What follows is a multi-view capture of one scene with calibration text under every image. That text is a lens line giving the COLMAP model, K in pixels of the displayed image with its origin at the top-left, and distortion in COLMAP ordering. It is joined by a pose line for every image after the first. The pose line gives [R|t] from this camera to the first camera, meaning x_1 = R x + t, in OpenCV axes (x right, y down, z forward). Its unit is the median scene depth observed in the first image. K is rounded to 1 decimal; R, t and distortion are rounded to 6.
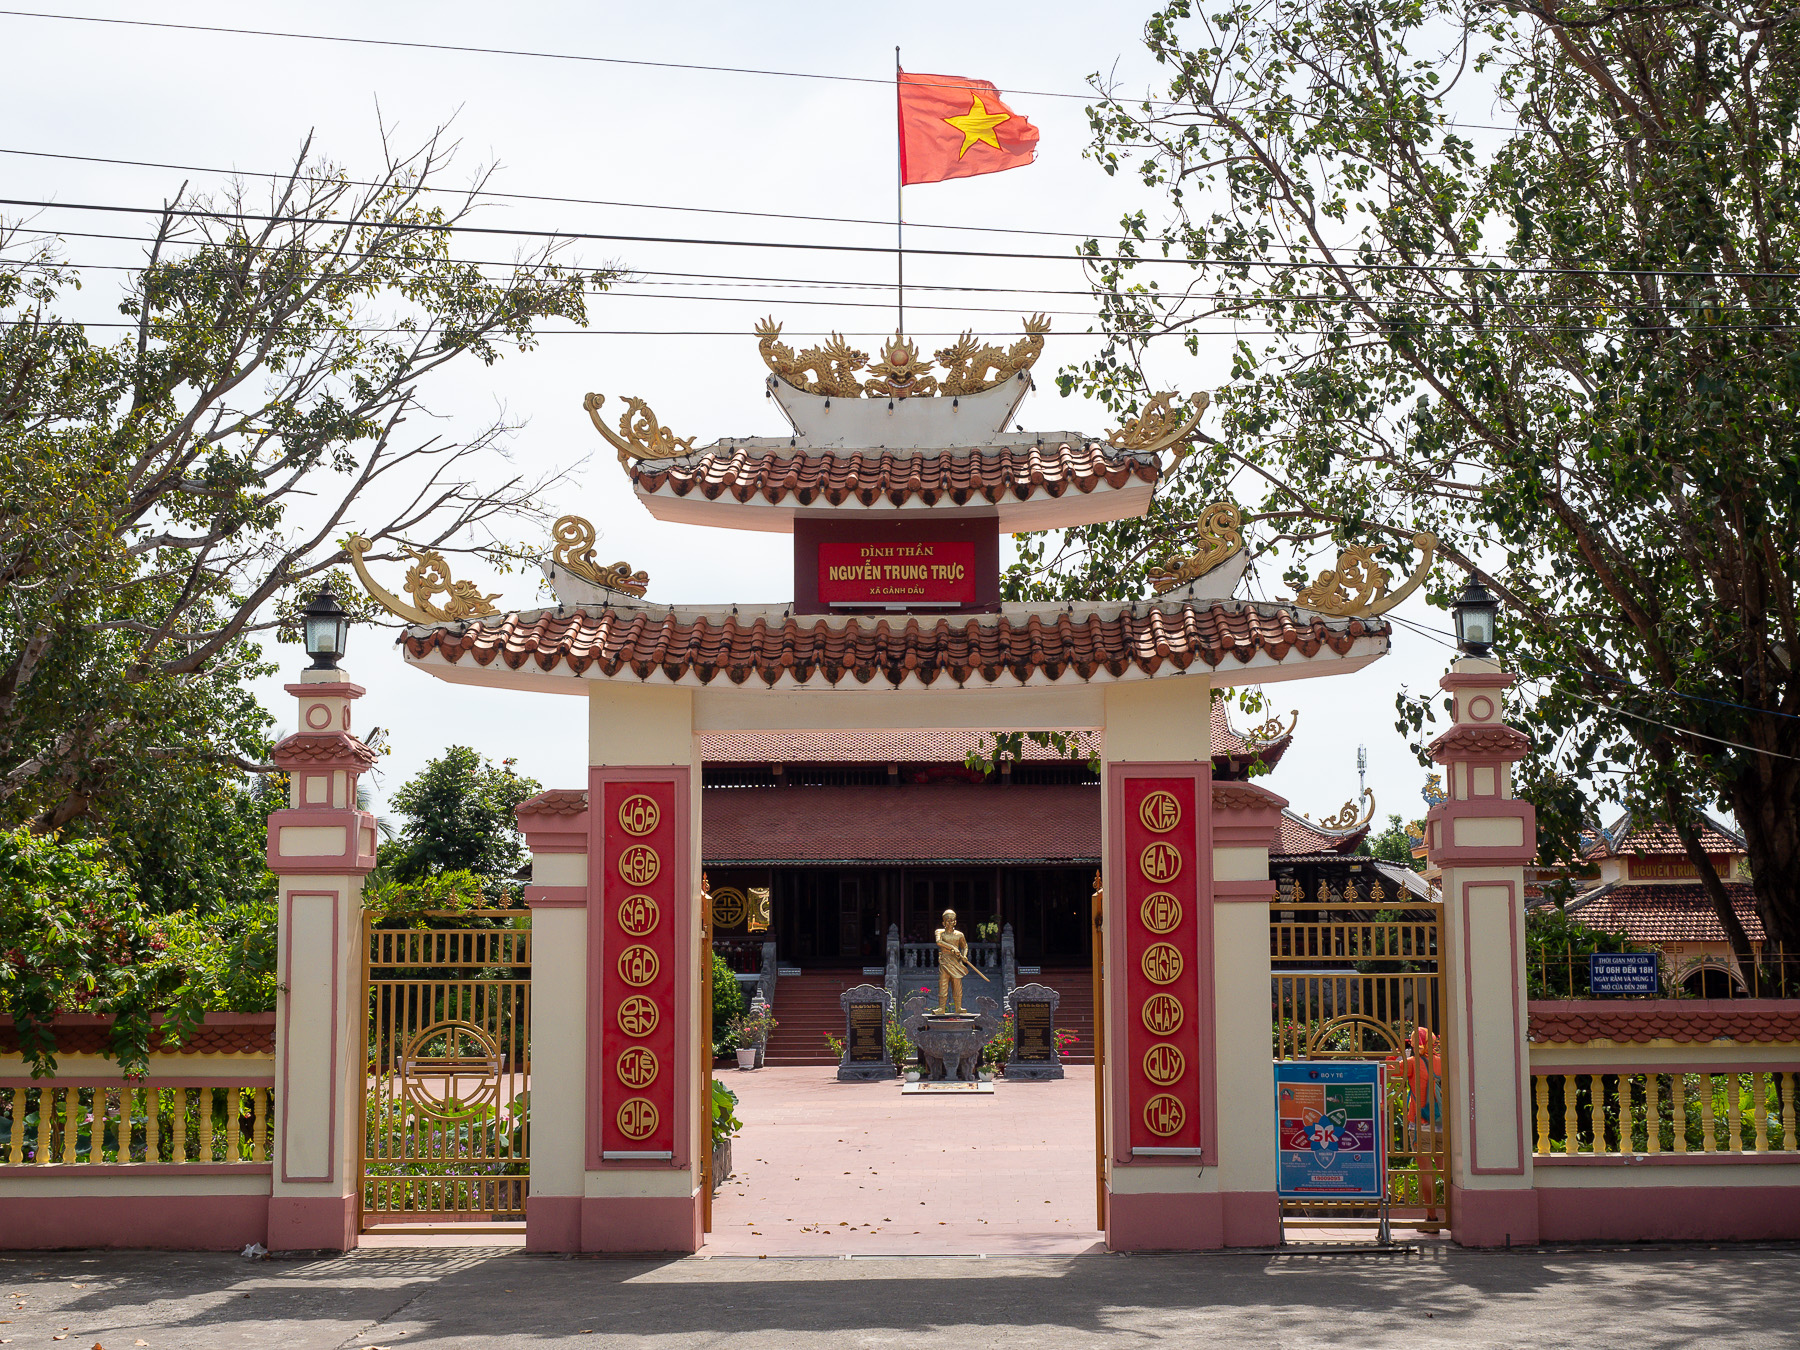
lens RADIAL K [[2411.7, 0, 900.0], [0, 2411.7, 675.0], [0, 0, 1]] dist [0.004409, 0.003138]
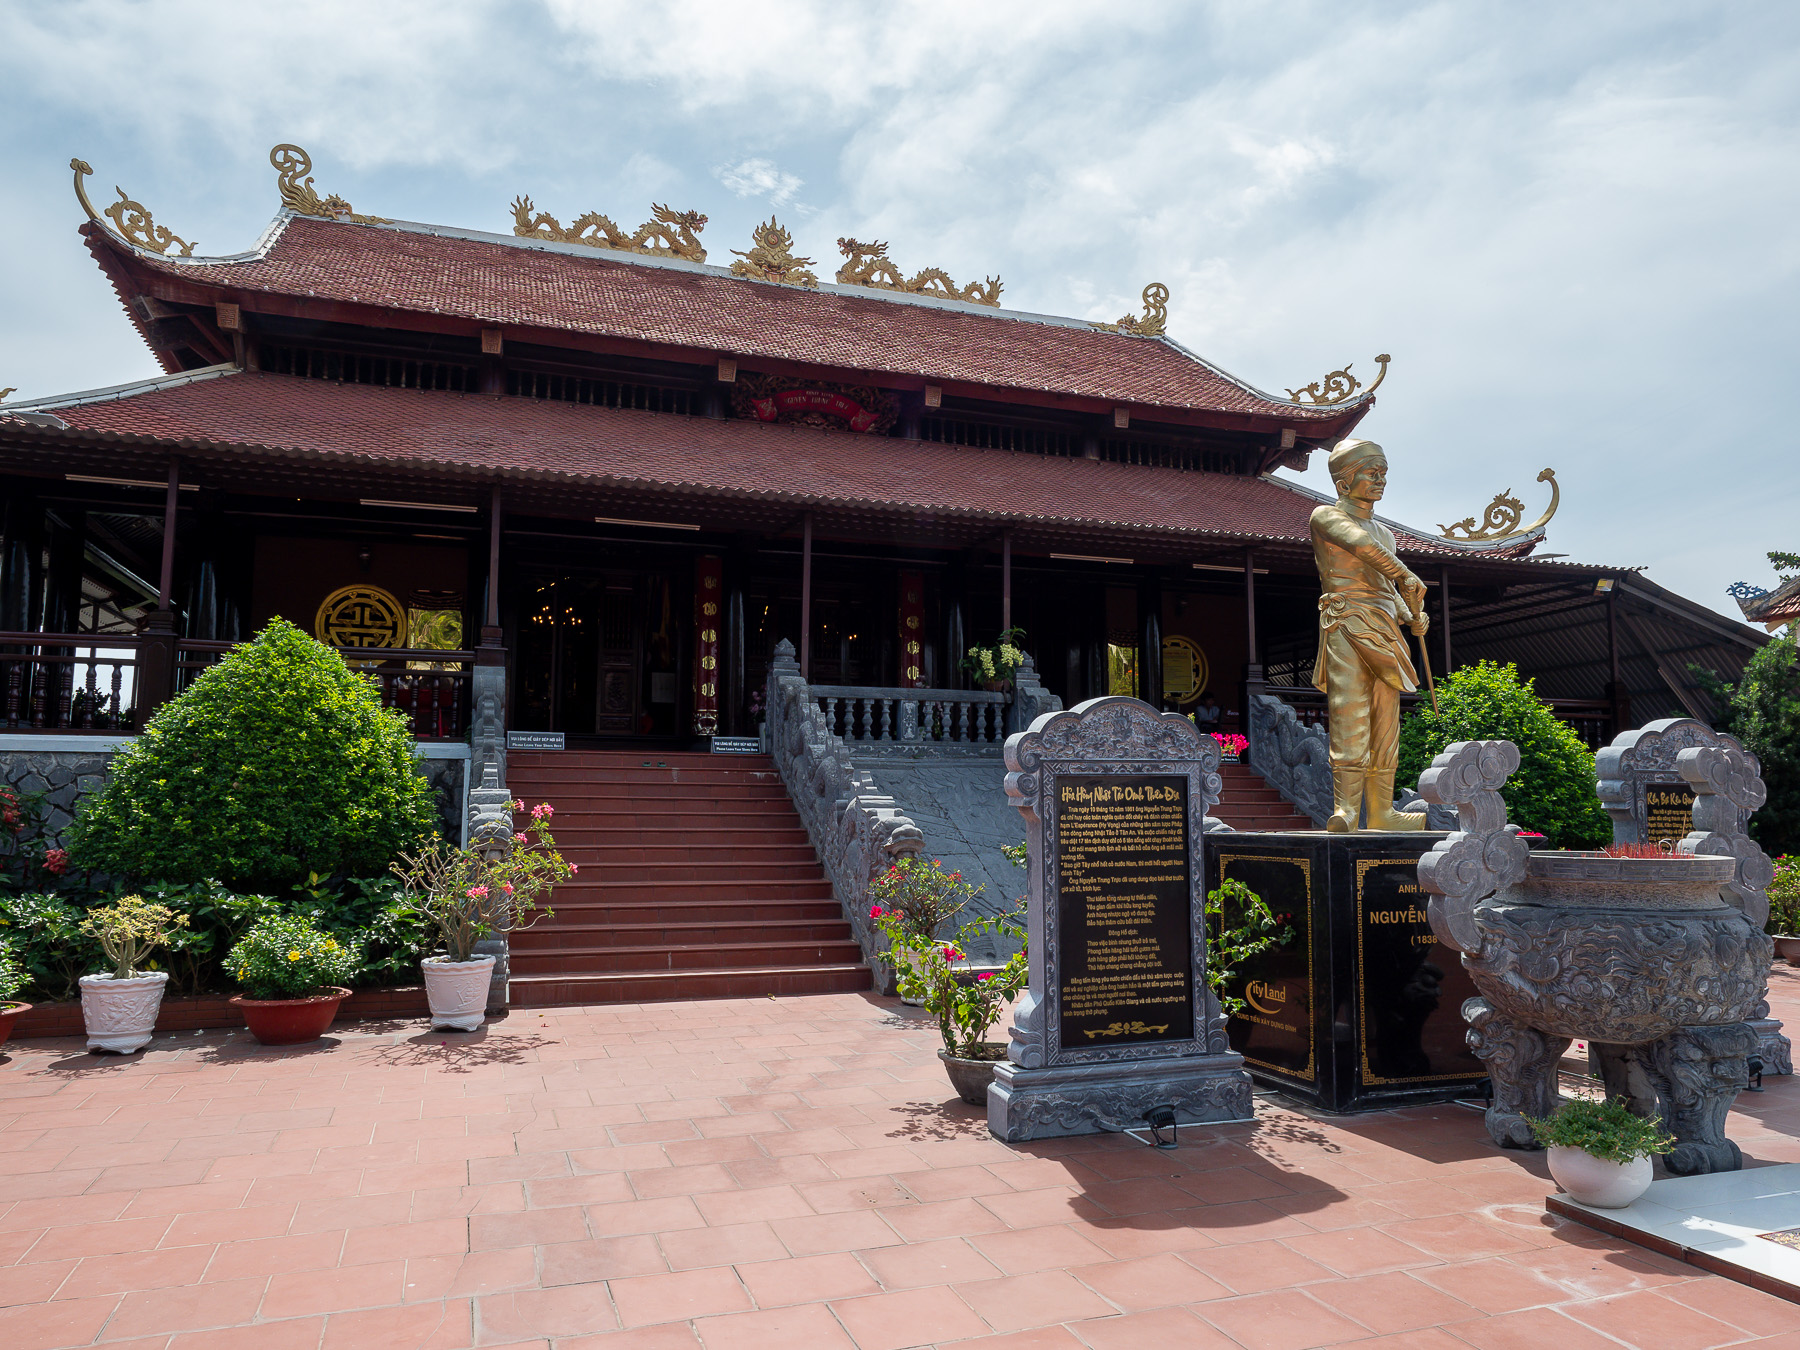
lens RADIAL K [[1250.6, 0, 900.0], [0, 1250.6, 675.0], [0, 0, 1]] dist [-0.003411, -0.000596]
pose [[0.930692, 0.052355, 0.362039, -0.065116], [-0.050912, 0.998611, -0.013532, 0.110936], [-0.362245, -0.005838, 0.932065, 0.774455]]
